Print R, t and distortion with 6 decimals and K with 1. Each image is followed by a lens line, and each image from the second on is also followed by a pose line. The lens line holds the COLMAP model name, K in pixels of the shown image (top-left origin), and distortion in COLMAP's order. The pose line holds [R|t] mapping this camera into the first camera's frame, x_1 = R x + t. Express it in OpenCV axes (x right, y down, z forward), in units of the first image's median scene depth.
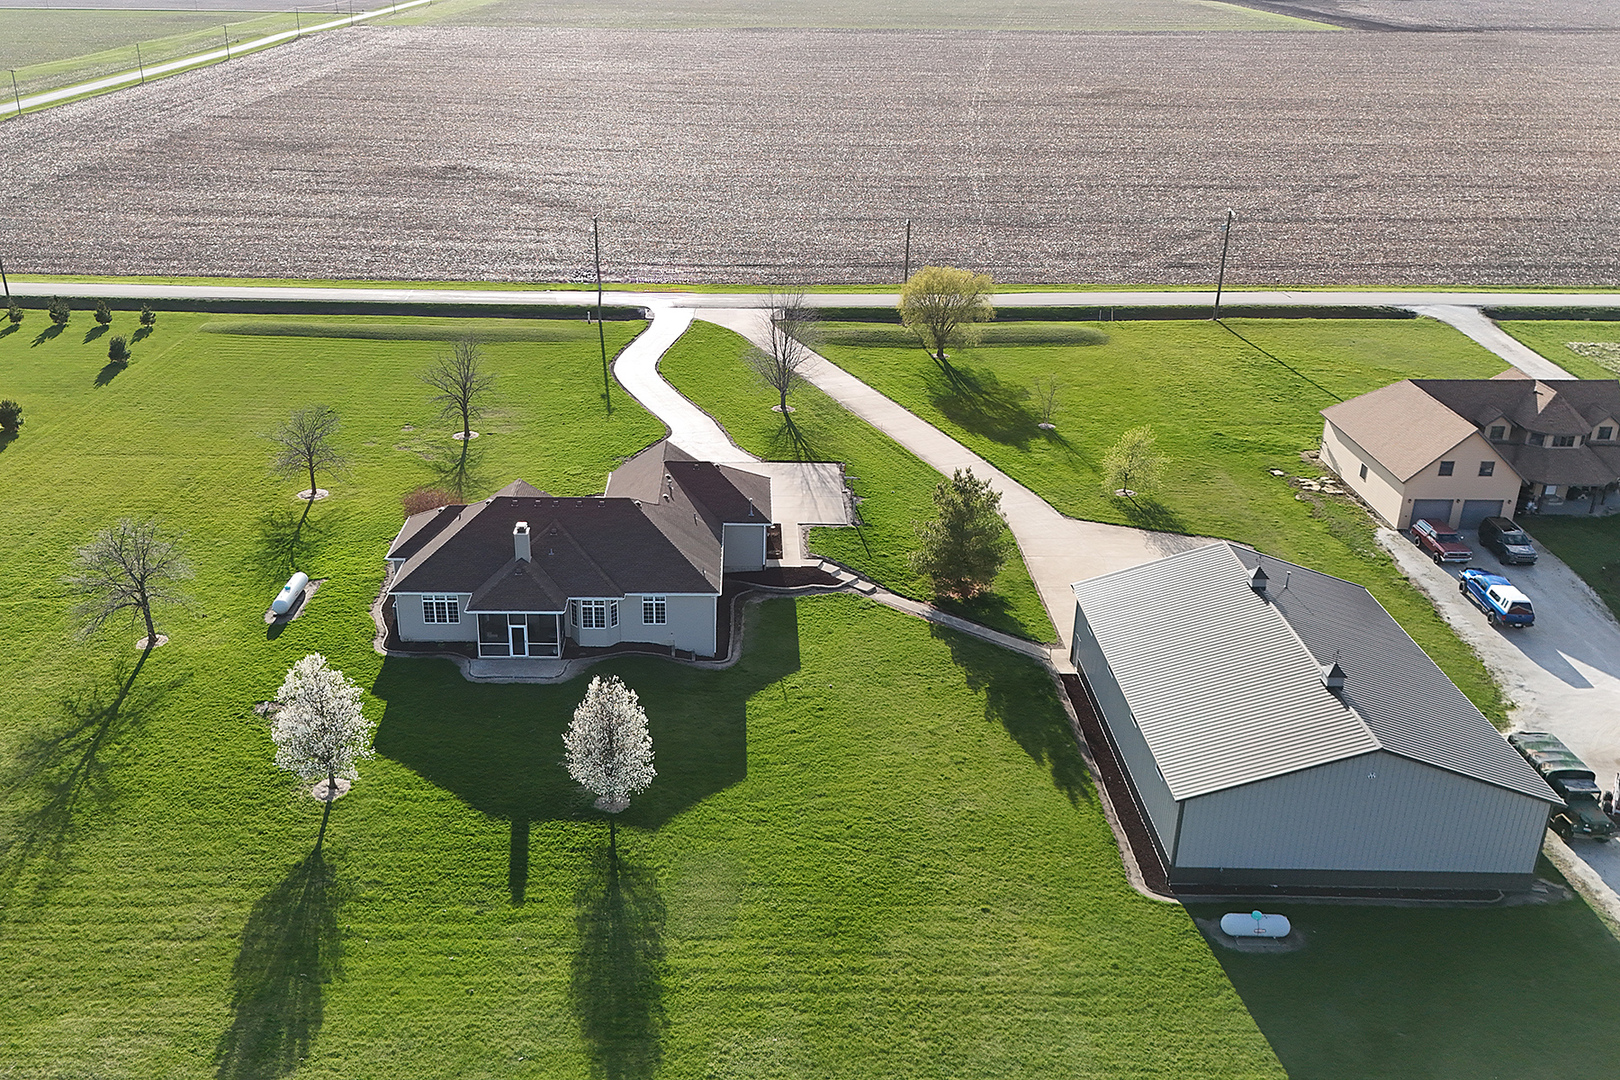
lens RADIAL K [[1415.7, 0, 747.6], [0, 1415.7, 560.0], [0, 0, 1]] dist [0.073253, -0.084380]
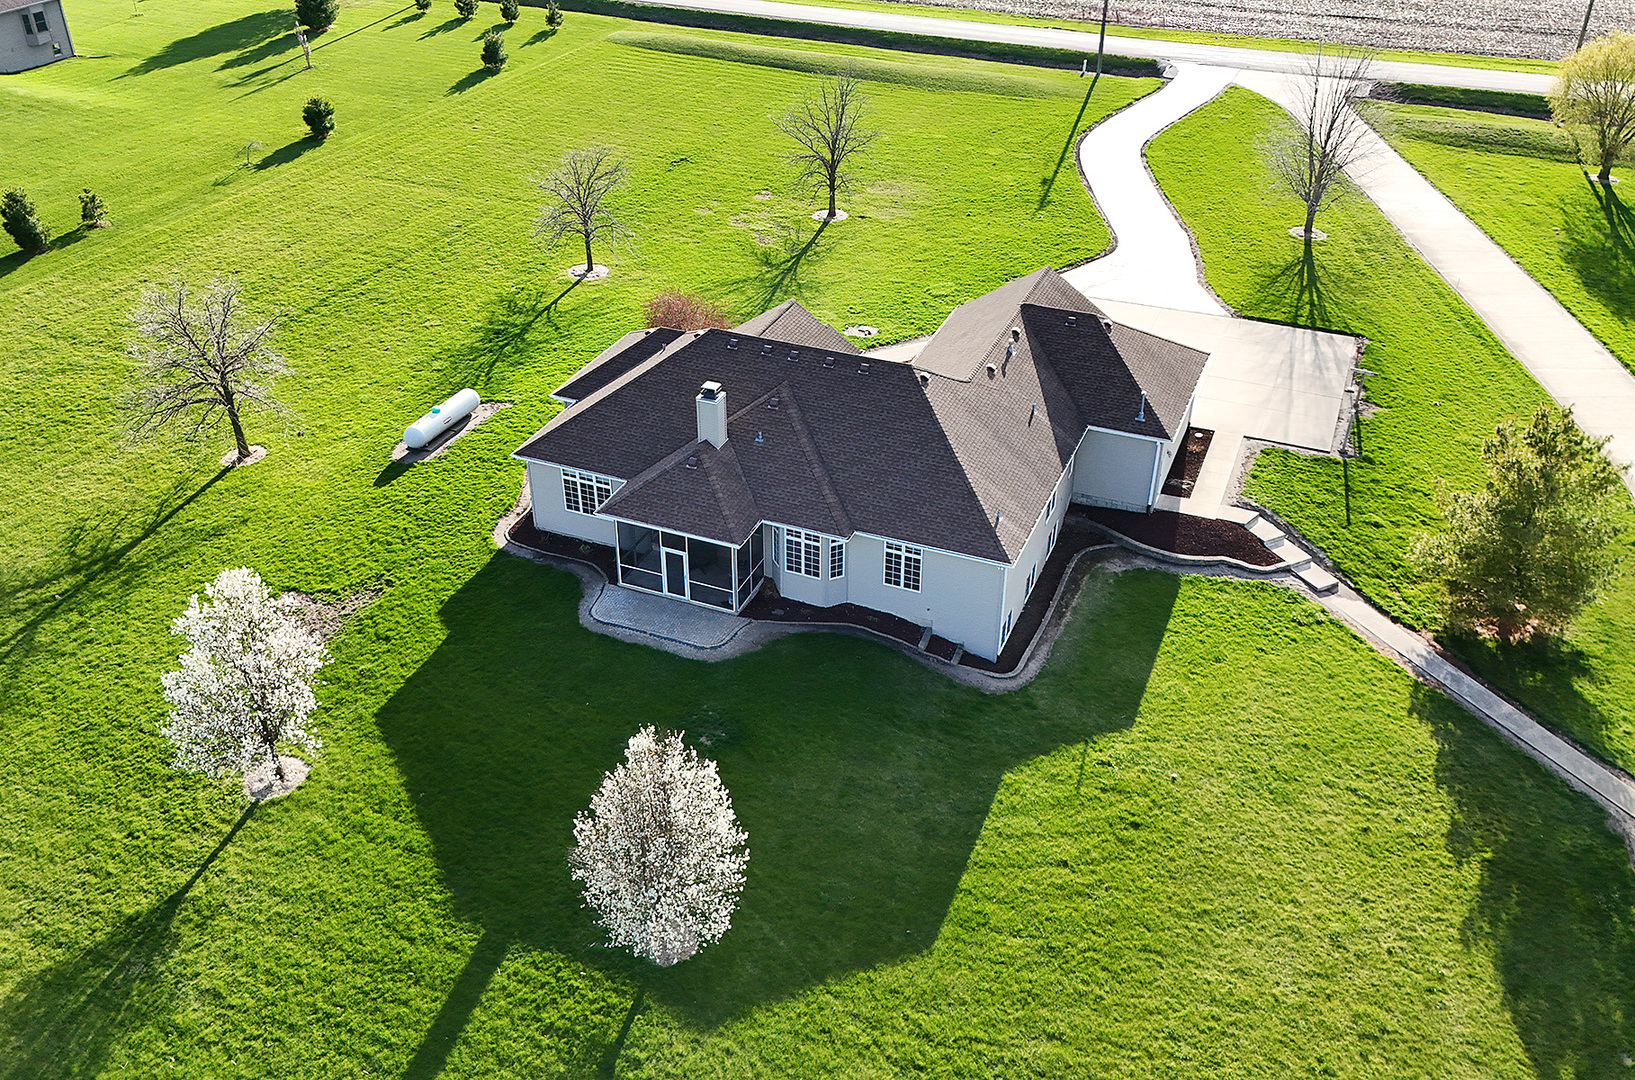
lens RADIAL K [[1428.8, 0, 815.6], [0, 1428.8, 538.6], [0, 0, 1]] dist [0.073253, -0.084380]
pose [[0.924557, 0.203691, -0.322032, 0.081683], [-0.156552, 0.973563, 0.166334, -0.063273], [0.347400, -0.103371, 0.932002, 0.403665]]
